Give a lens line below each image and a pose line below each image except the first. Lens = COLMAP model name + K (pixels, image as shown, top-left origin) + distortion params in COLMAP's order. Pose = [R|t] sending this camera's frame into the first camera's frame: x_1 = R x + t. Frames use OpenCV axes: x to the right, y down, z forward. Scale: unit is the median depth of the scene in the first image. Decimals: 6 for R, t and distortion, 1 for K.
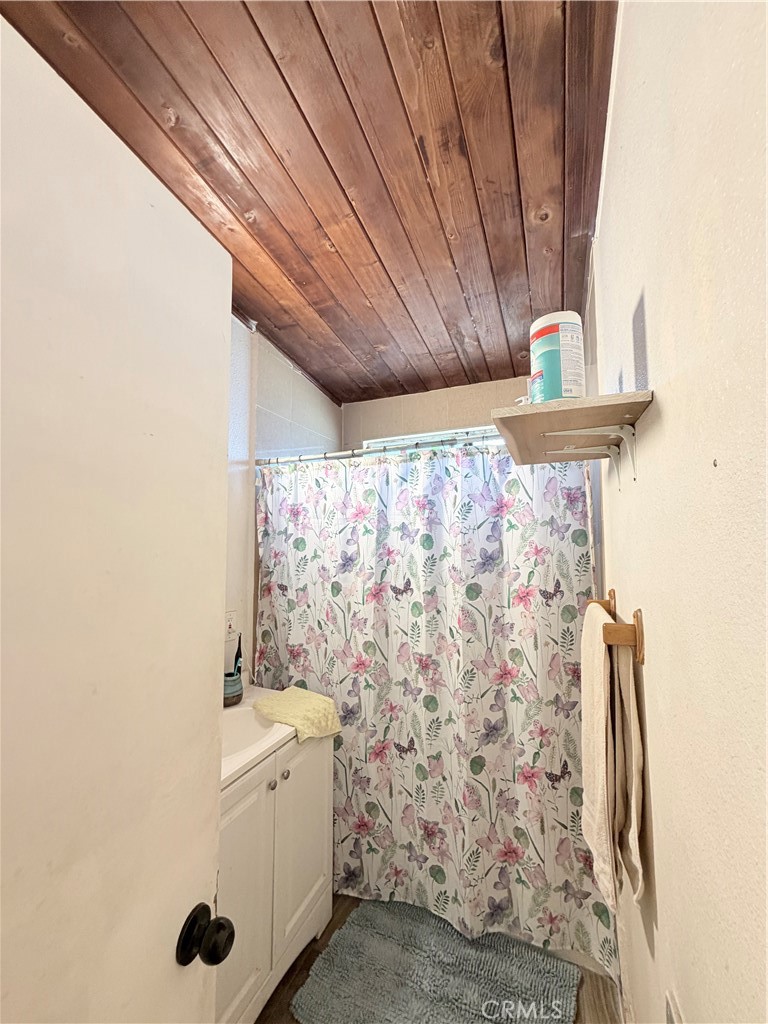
lens RADIAL K [[407.6, 0, 383.5], [0, 407.6, 511.4], [0, 0, 1]] dist [0.000296, 0.000125]
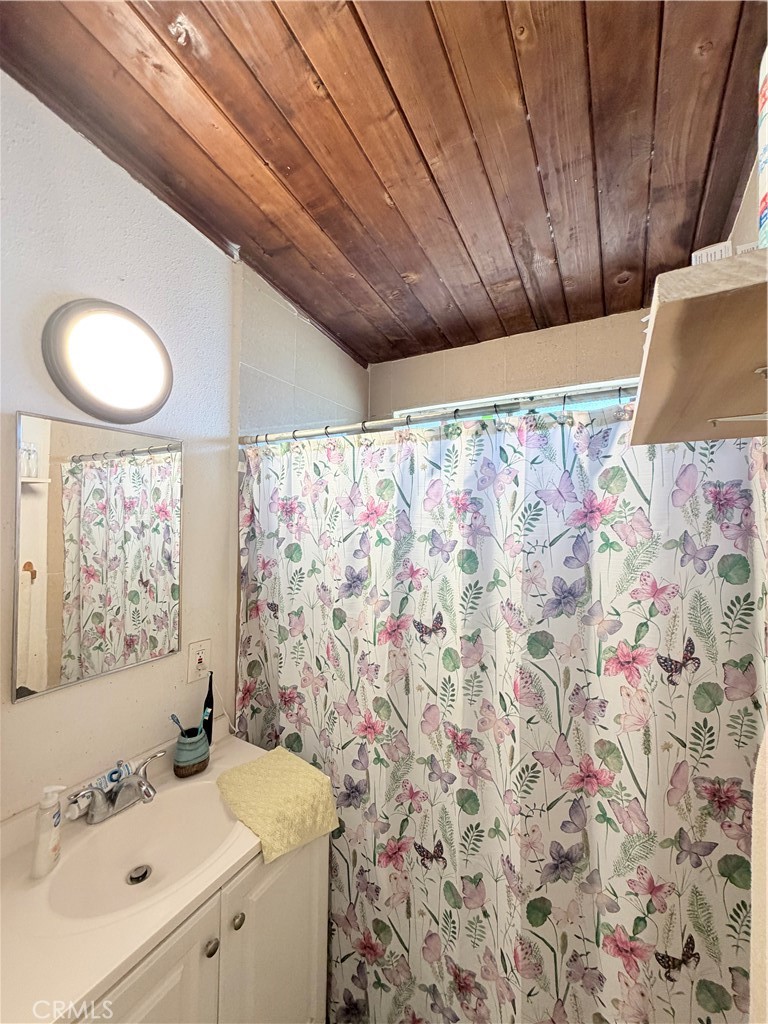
lens RADIAL K [[407.6, 0, 383.5], [0, 407.6, 511.4], [0, 0, 1]] dist [0.000296, 0.000125]
pose [[0.992174, 0.016785, -0.123730, 0.049848], [-0.009361, 0.998134, 0.060338, -0.043469], [0.124512, -0.058708, 0.990480, 0.327663]]
